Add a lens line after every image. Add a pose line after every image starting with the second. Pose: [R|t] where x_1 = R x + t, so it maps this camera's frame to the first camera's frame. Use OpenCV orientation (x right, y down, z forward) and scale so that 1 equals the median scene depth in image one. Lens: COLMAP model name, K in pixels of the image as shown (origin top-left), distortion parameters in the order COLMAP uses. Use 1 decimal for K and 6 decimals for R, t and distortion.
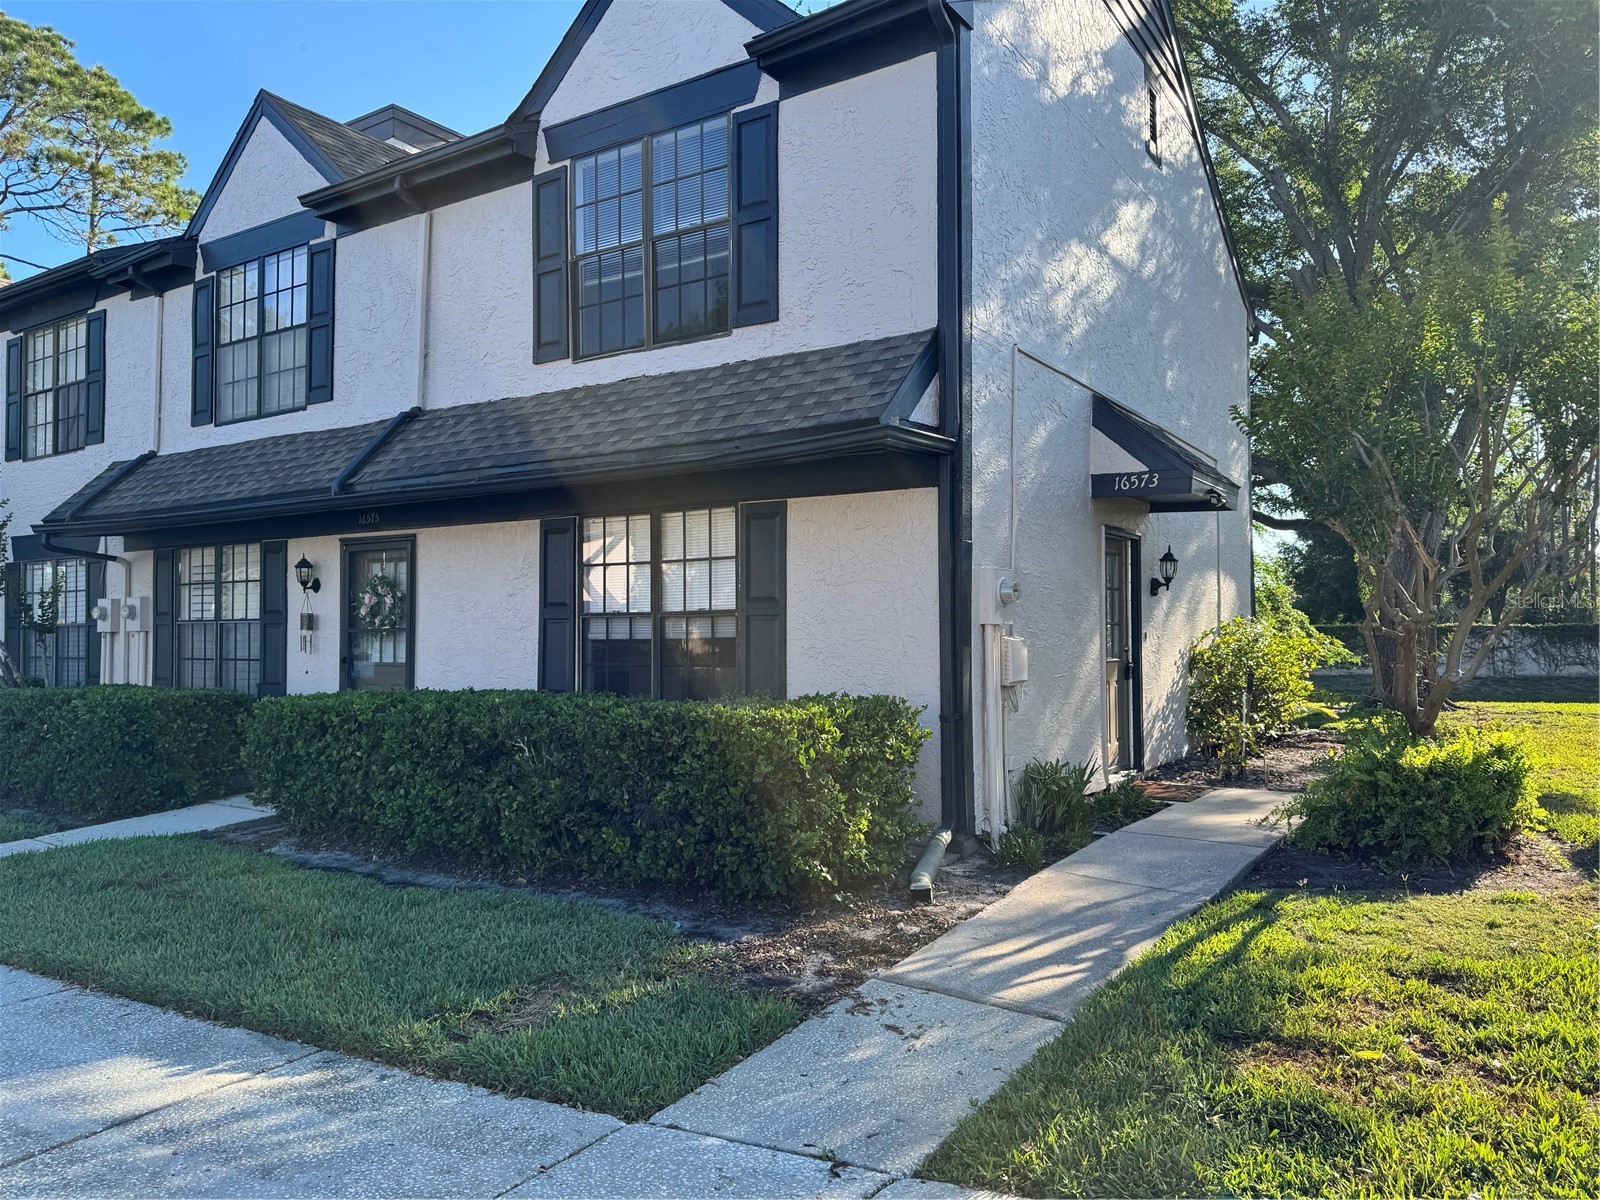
lens RADIAL K [[1111.0, 0, 775.0], [0, 1111.0, 589.2], [0, 0, 1]] dist [0.051389, -0.066697]
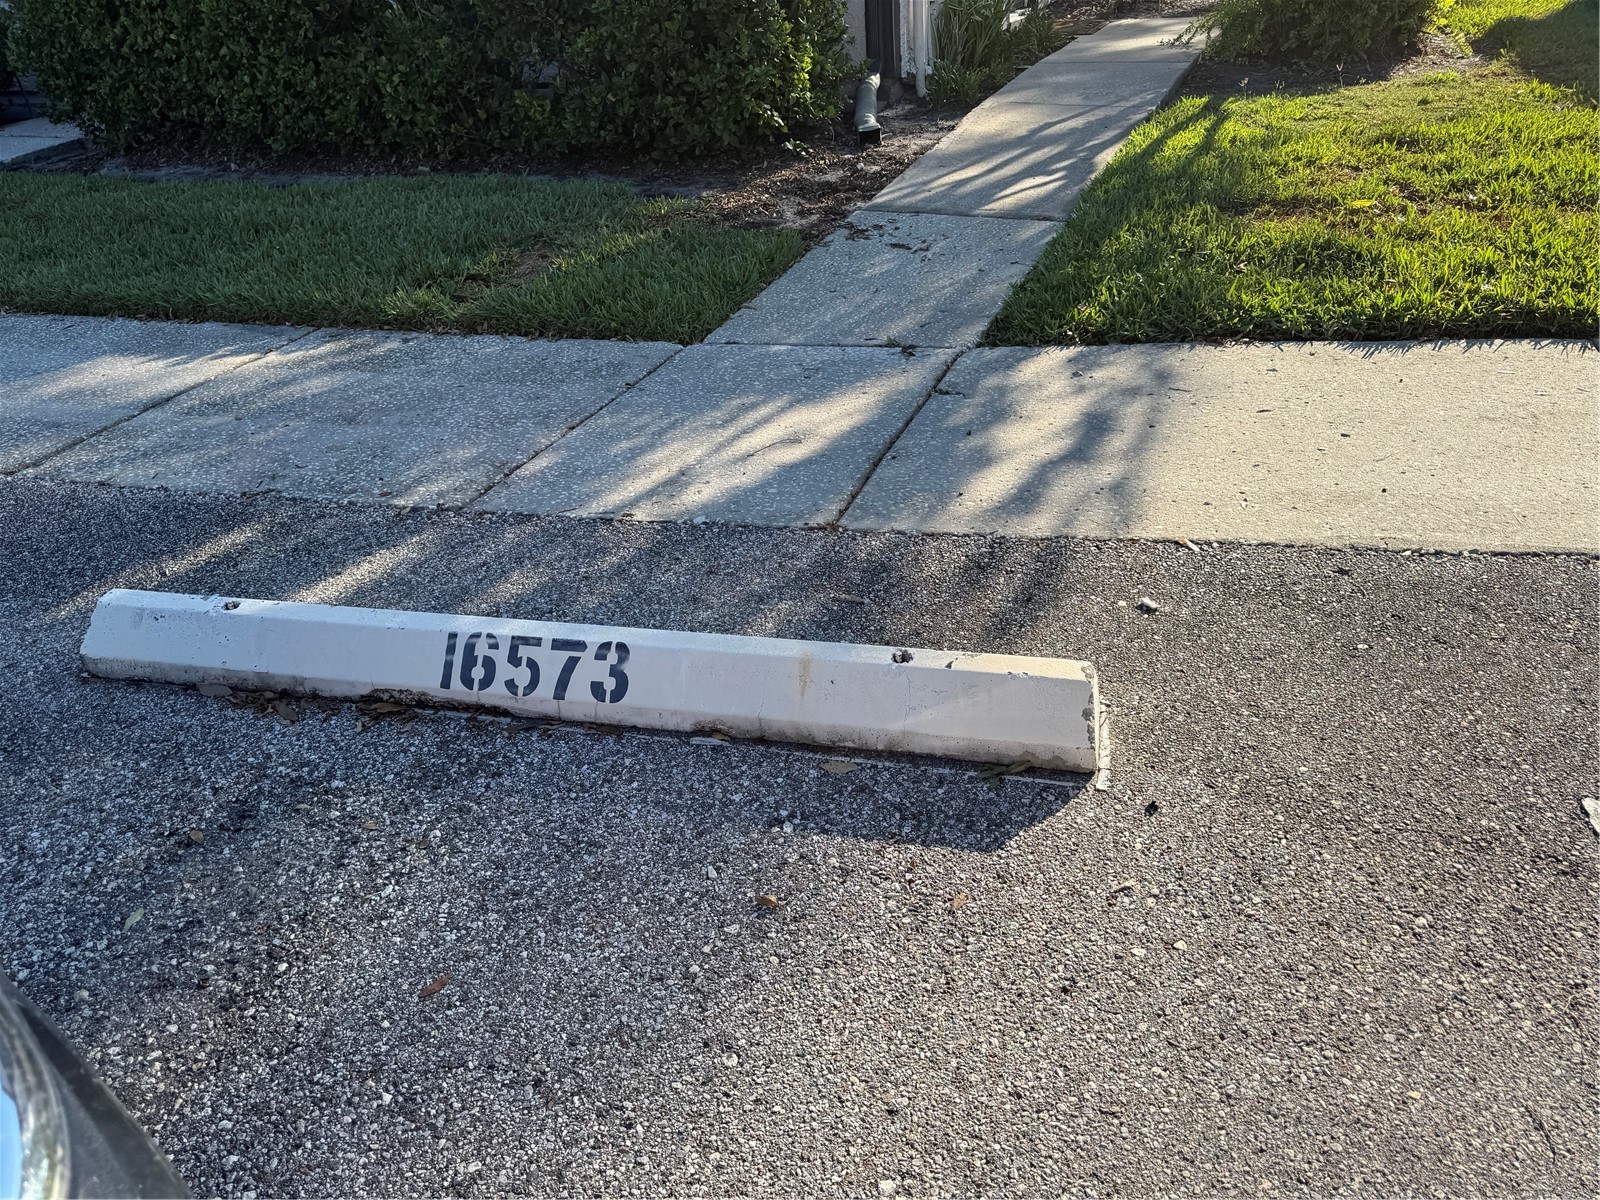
lens RADIAL K [[1111.0, 0, 775.0], [0, 1111.0, 589.2], [0, 0, 1]] dist [0.051389, -0.066697]
pose [[0.979173, -0.149529, 0.137339, -0.140596], [0.051010, 0.835935, 0.546453, 0.073593], [-0.196517, -0.528066, 0.826152, 0.025621]]
